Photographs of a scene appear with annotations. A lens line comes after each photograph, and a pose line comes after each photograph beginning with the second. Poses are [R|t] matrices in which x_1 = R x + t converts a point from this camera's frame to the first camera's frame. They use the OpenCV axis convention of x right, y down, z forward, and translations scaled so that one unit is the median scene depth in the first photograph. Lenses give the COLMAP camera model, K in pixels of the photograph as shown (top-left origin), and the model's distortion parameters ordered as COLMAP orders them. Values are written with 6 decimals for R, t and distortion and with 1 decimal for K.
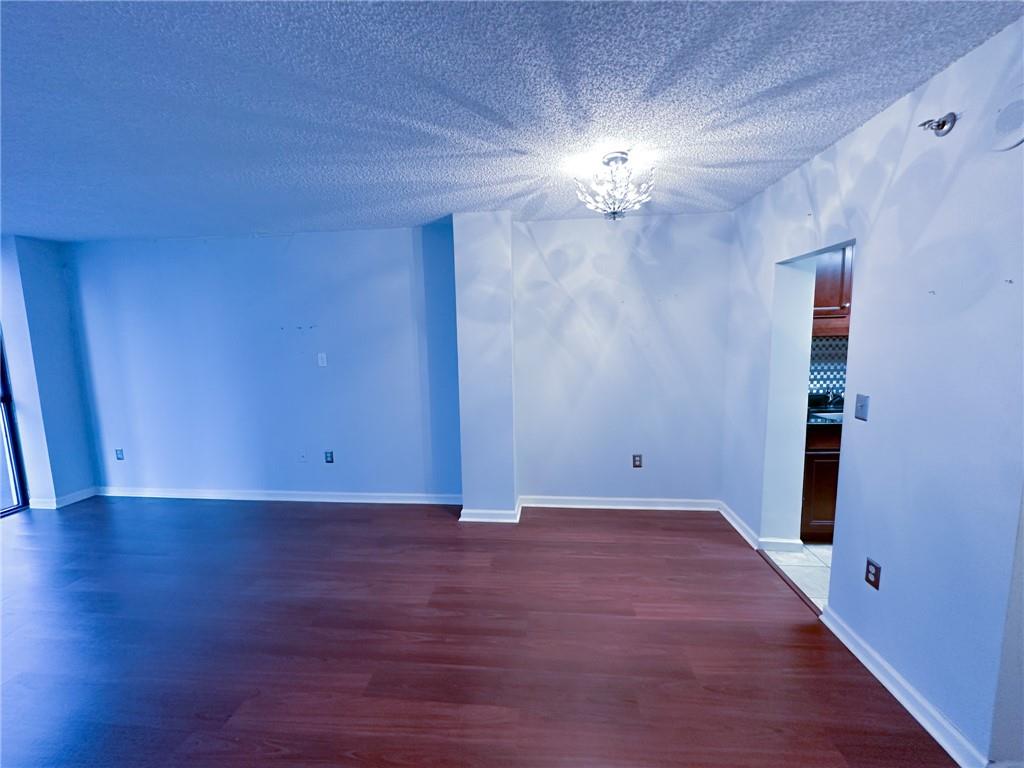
lens RADIAL K [[405.9, 0, 512.0], [0, 405.9, 384.0], [0, 0, 1]] dist [-0.004578, 0.000011]
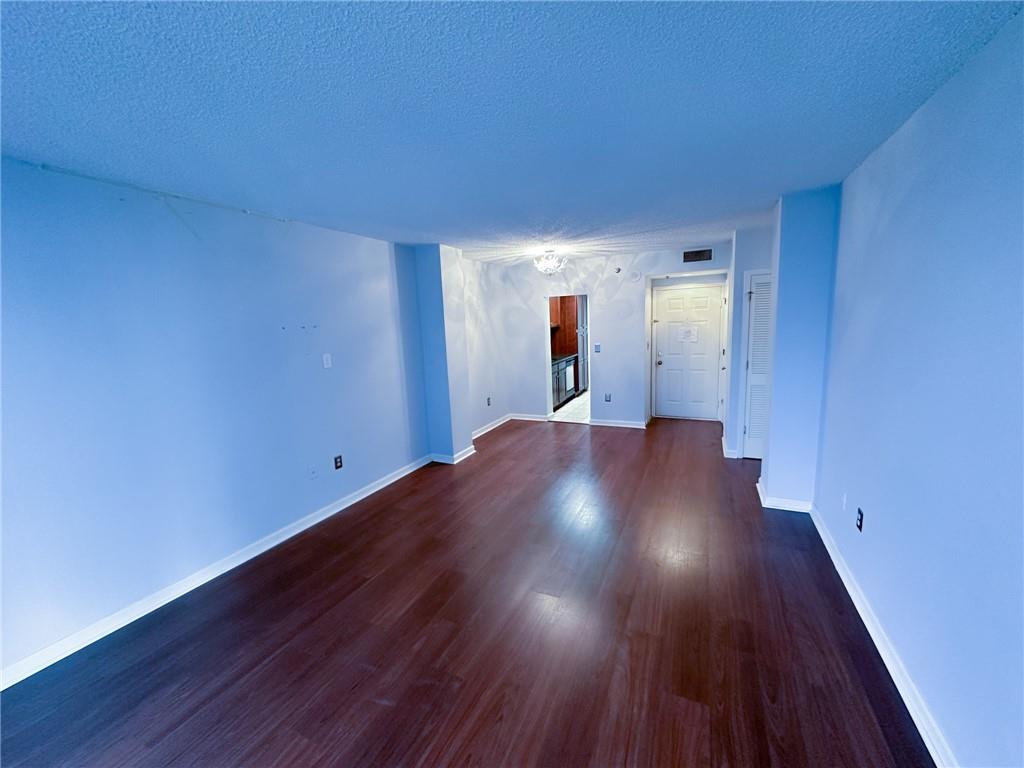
lens RADIAL K [[405.9, 0, 512.0], [0, 405.9, 384.0], [0, 0, 1]] dist [-0.004578, 0.000011]
pose [[0.334928, -0.137535, 0.932152, -1.359888], [0.148430, 0.984639, 0.091947, -0.032767], [-0.930479, 0.107563, 0.350198, 0.309547]]
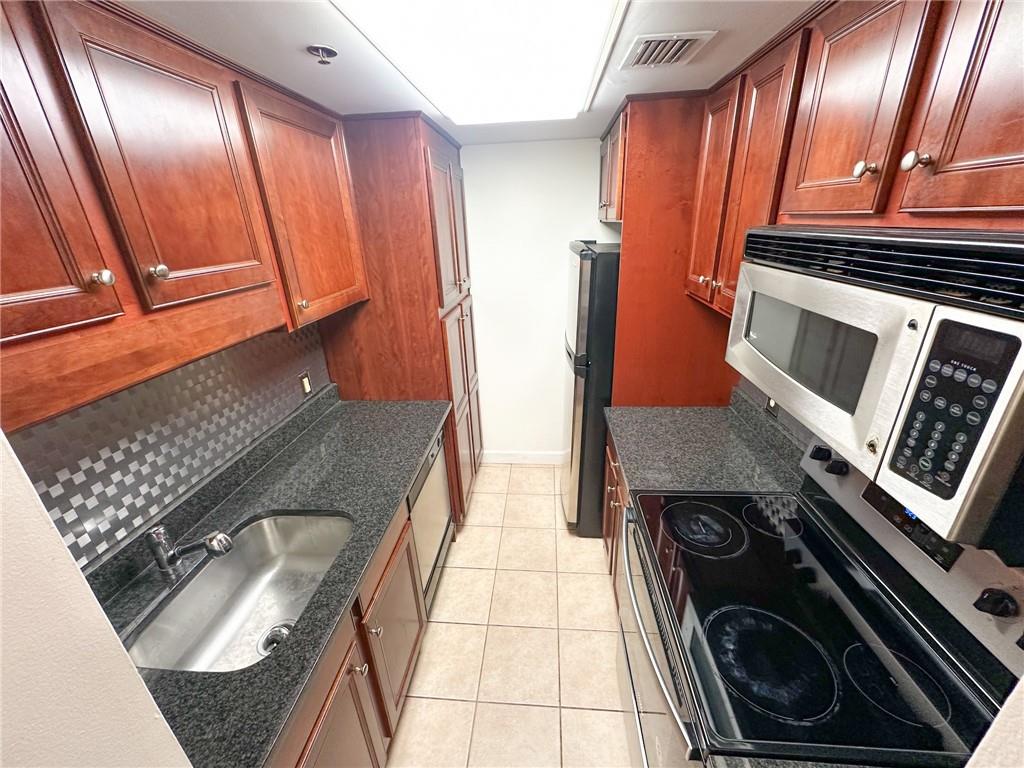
lens RADIAL K [[405.9, 0, 512.0], [0, 405.9, 384.0], [0, 0, 1]] dist [-0.004578, 0.000011]
pose [[-0.012799, -0.350442, 0.936497, 0.496330], [0.156123, 0.924387, 0.348044, -0.158204], [-0.987655, 0.150664, 0.042881, 0.655903]]
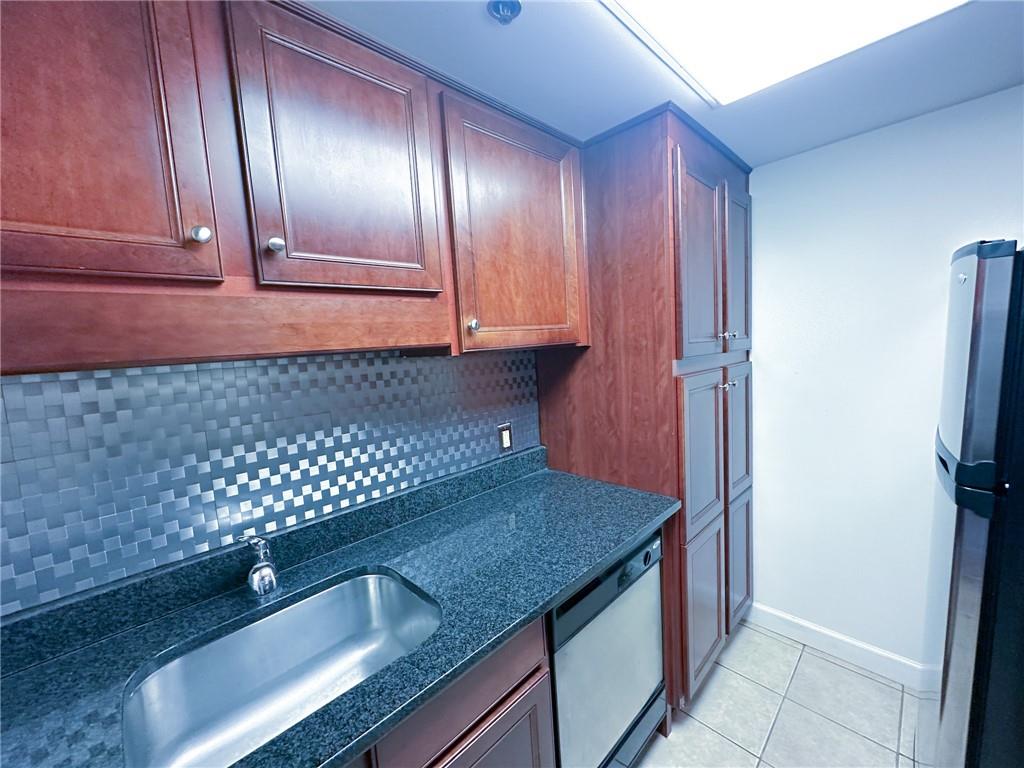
lens RADIAL K [[405.9, 0, 512.0], [0, 405.9, 384.0], [0, 0, 1]] dist [-0.004578, 0.000011]
pose [[0.647465, -0.092750, 0.756430, 0.662640], [0.136407, 0.990642, 0.004711, -0.073839], [-0.749788, 0.100133, 0.654058, 0.627640]]
